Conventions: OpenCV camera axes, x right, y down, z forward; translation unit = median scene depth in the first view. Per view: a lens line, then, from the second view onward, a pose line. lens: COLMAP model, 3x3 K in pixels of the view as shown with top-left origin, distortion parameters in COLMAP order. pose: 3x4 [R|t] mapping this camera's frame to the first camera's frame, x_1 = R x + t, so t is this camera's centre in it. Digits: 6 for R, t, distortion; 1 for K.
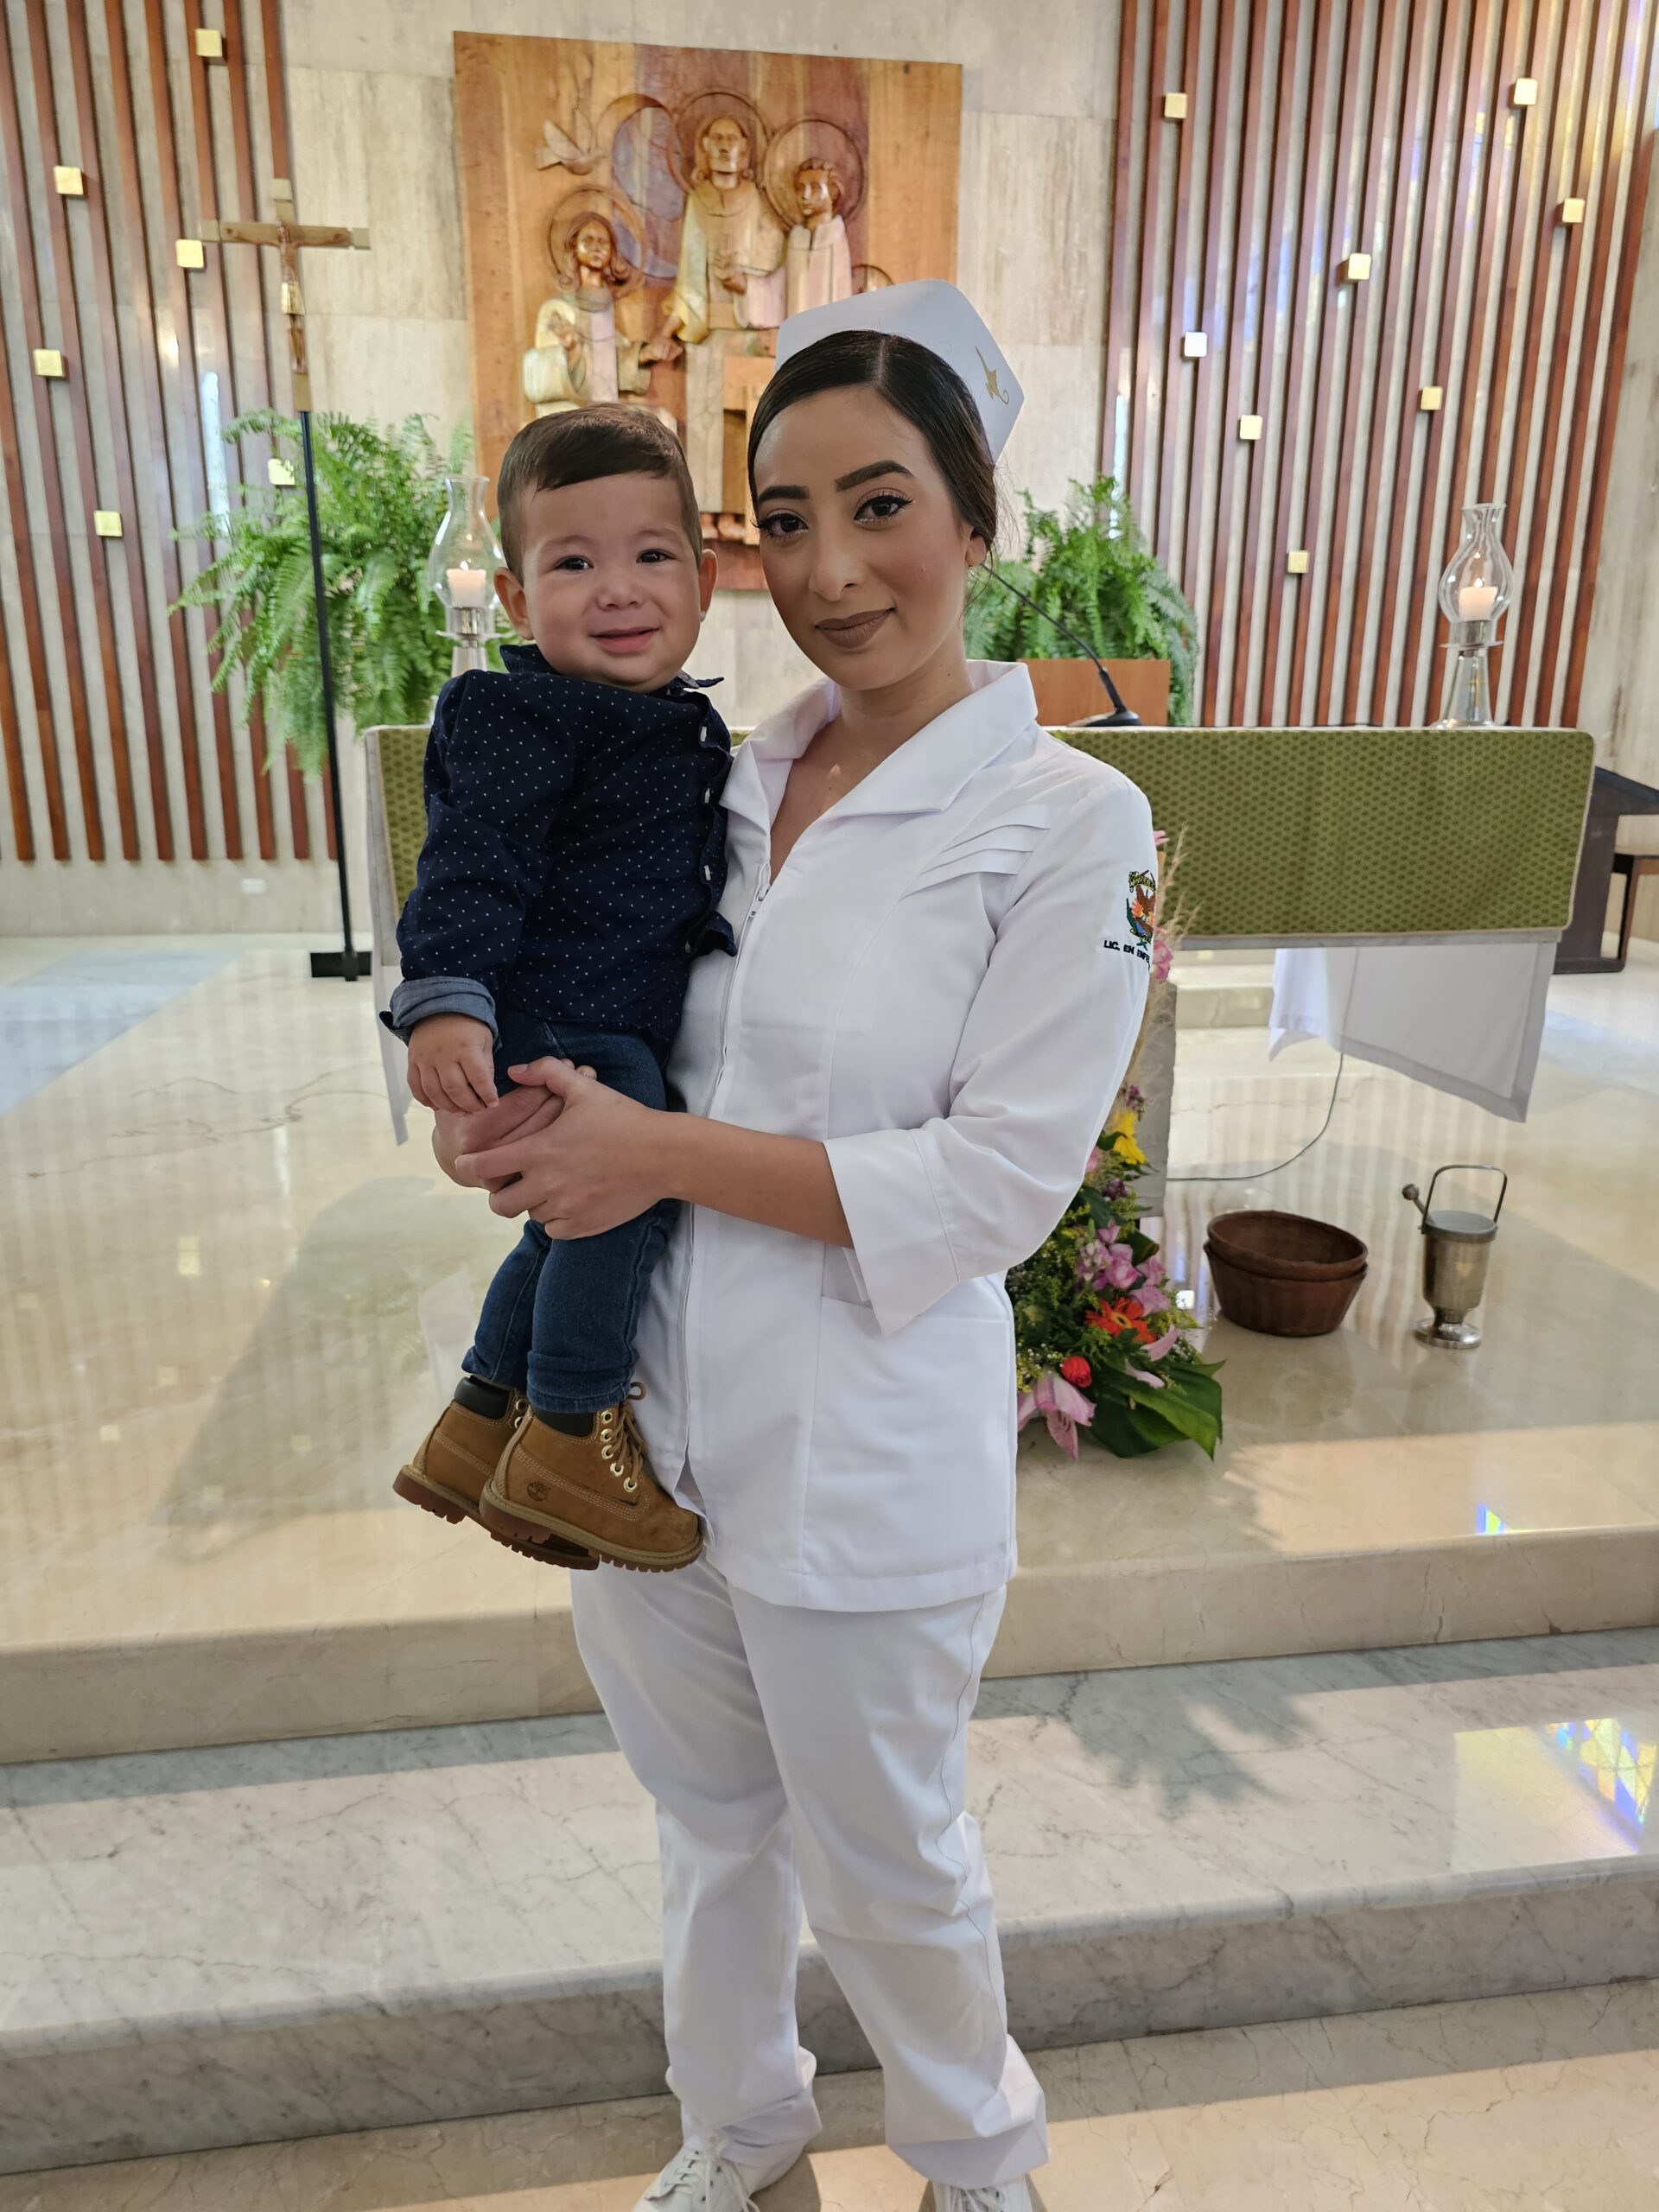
lens RADIAL K [[1492.6, 0, 829.0], [0, 1492.6, 1110.4], [0, 0, 1]] dist [0.036759, -0.028461]
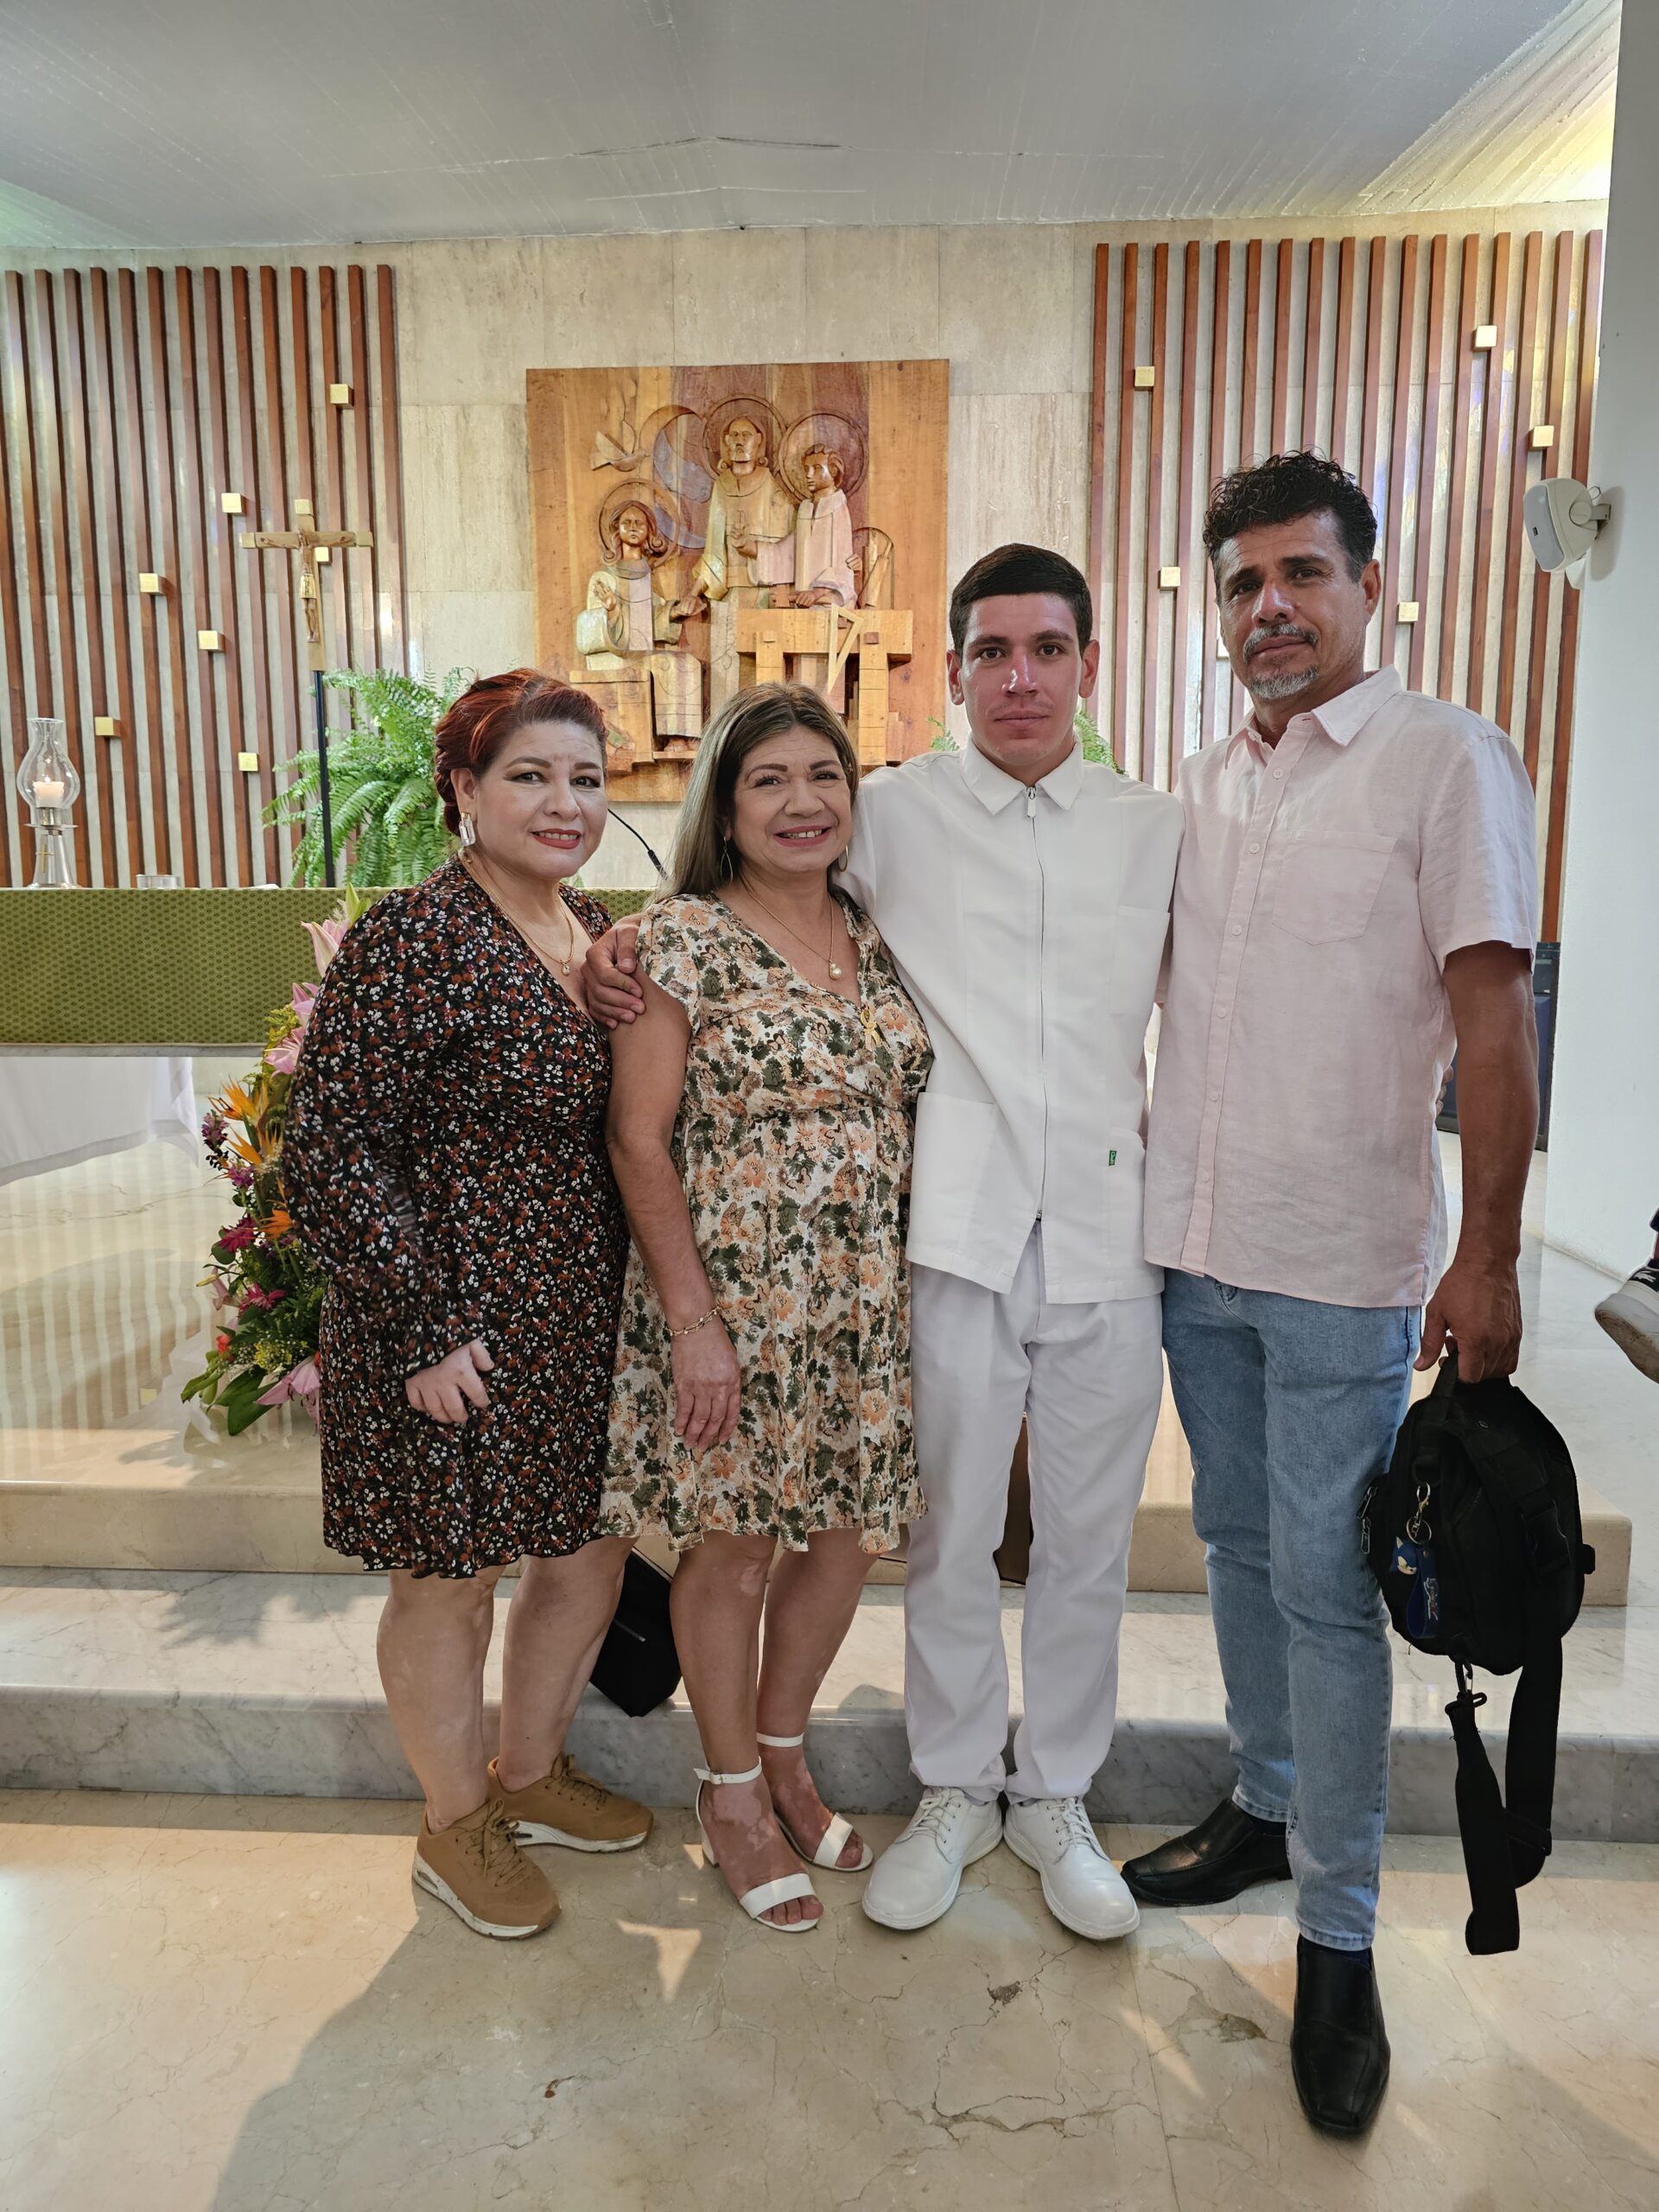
lens RADIAL K [[1492.6, 0, 849.2], [0, 1492.6, 1122.4], [0, 0, 1]] dist [0.036759, -0.028461]
pose [[0.980259, 0.018414, -0.196859, 0.252580], [-0.043297, 0.991479, -0.122857, 0.032247], [0.192920, 0.128955, 0.972704, -0.061912]]
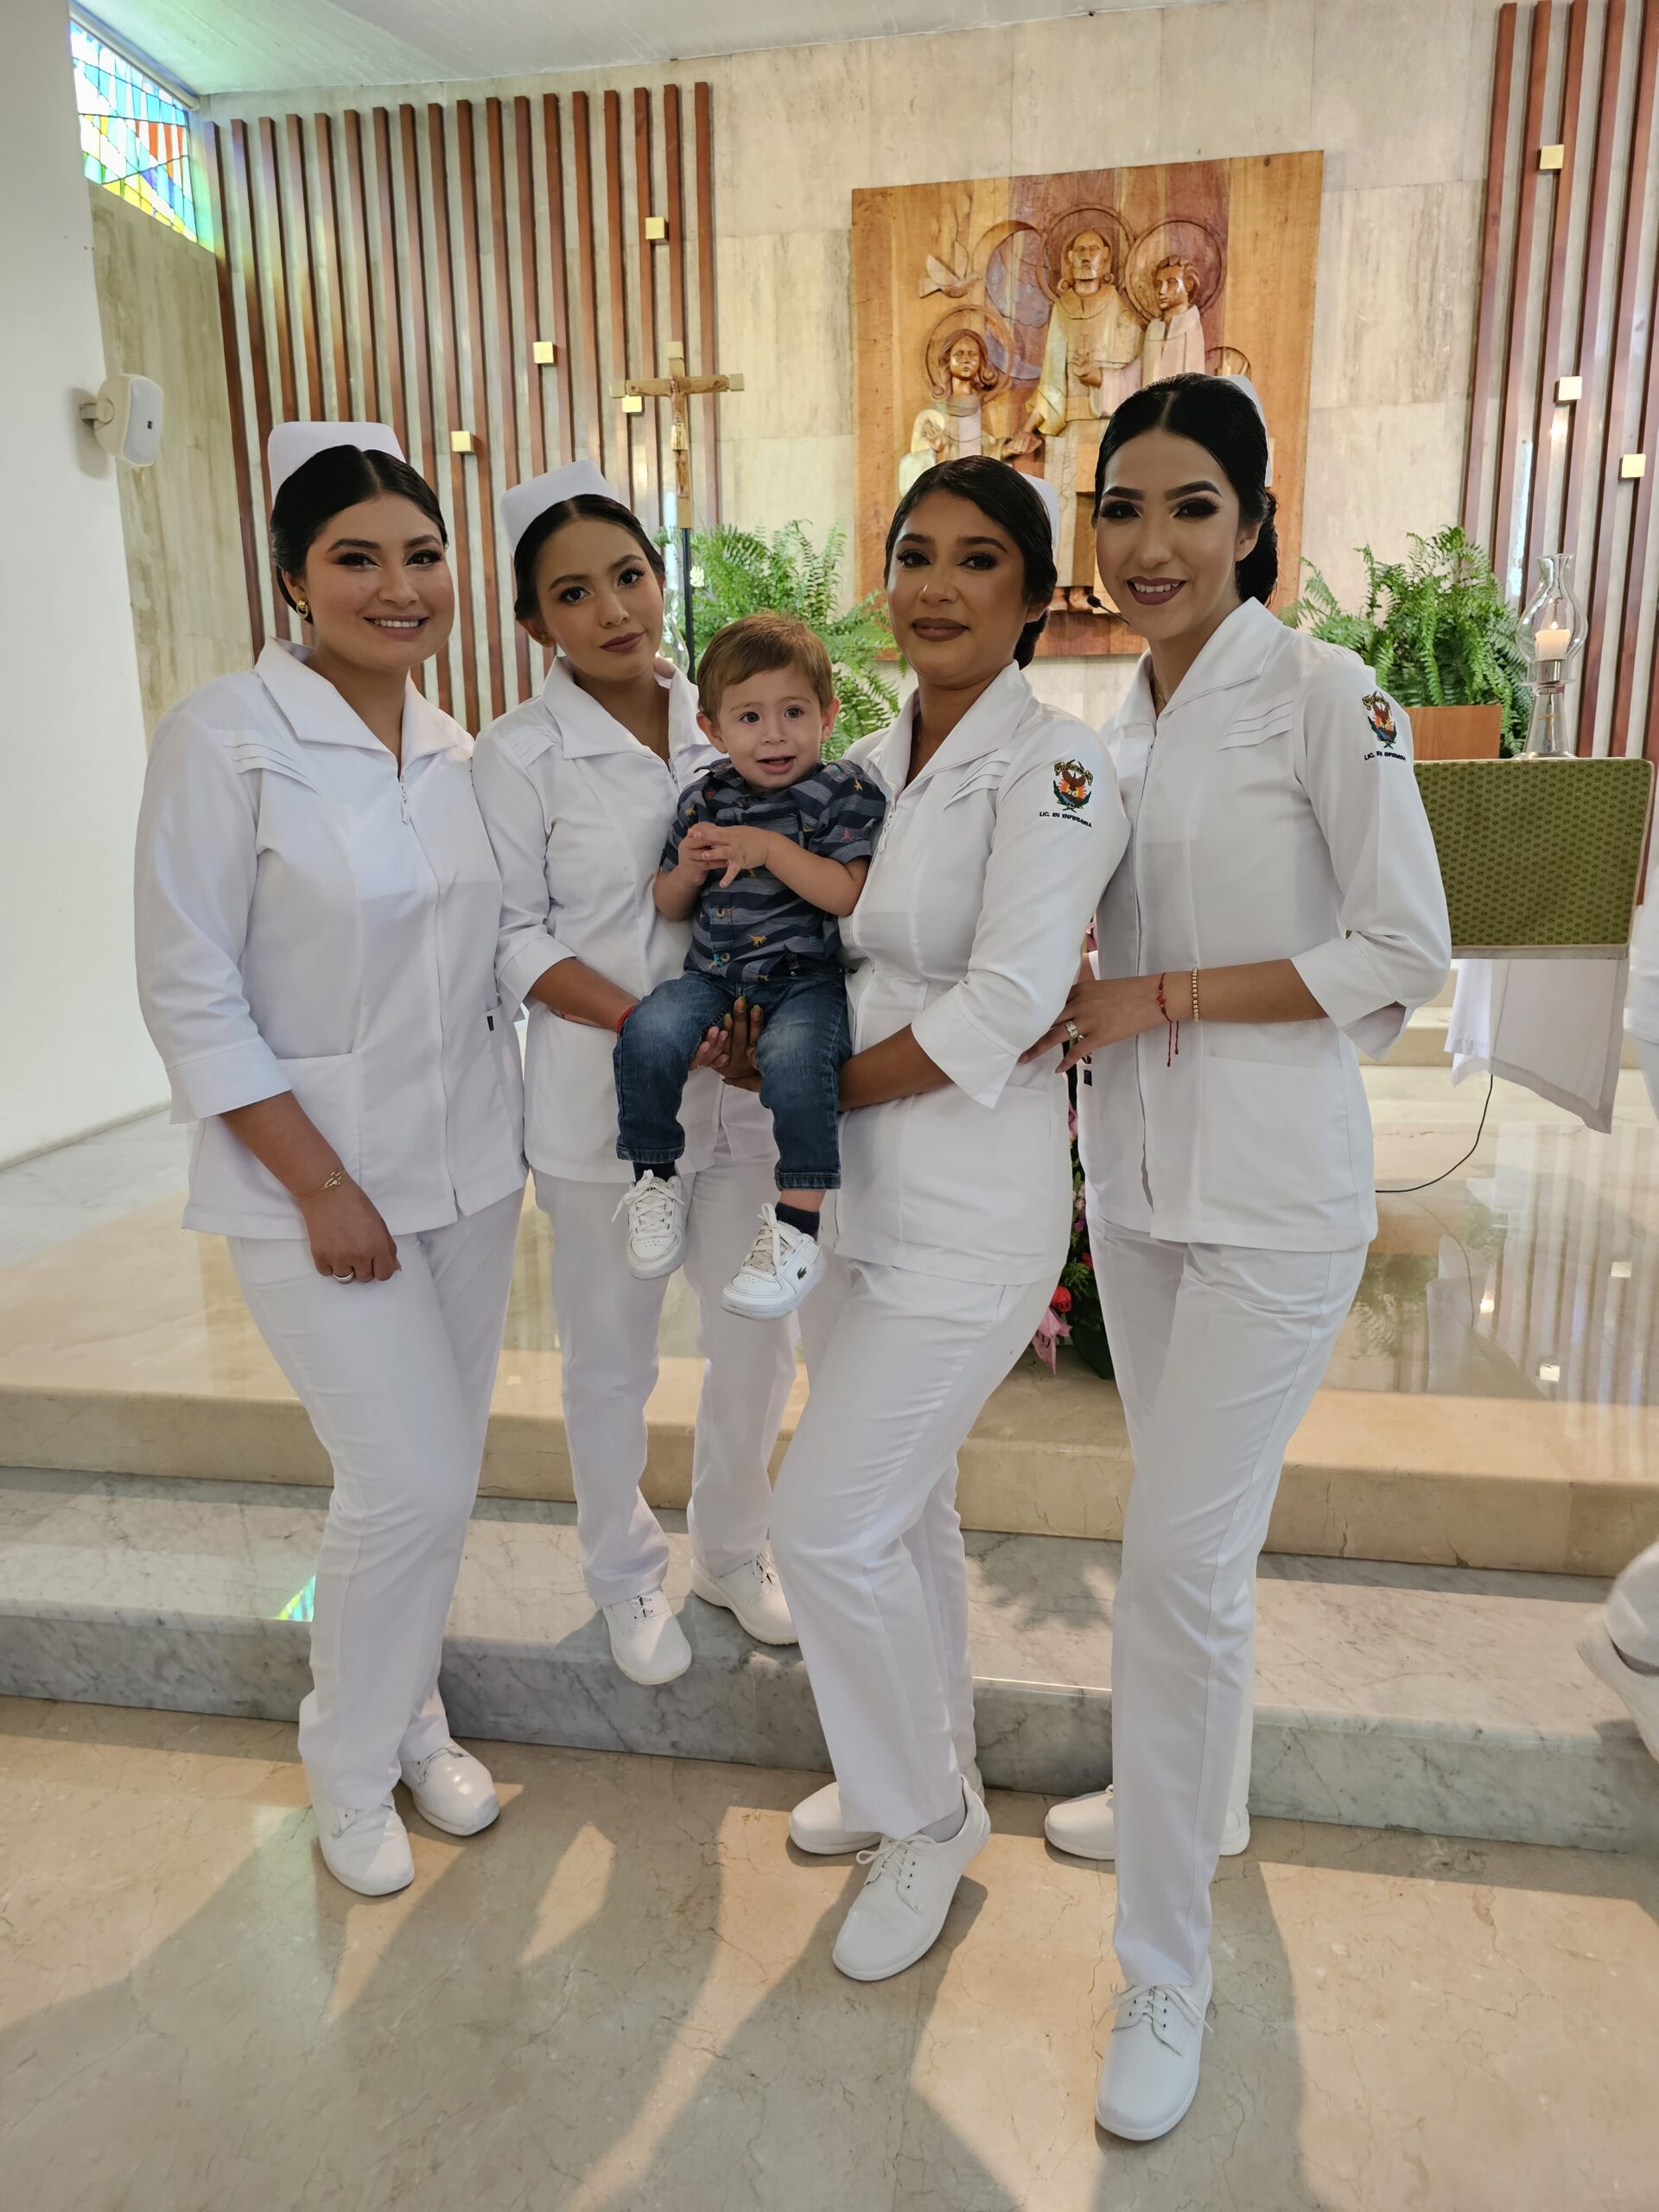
lens RADIAL K [[1492.6, 0, 820.4], [0, 1492.6, 1089.8], [0, 0, 1]] dist [0.036759, -0.028461]
pose [[0.953257, 0.042518, -0.299153, 0.097011], [-0.058539, 0.997280, -0.044795, 0.021330], [0.296434, 0.060213, 0.953153, -0.058227]]
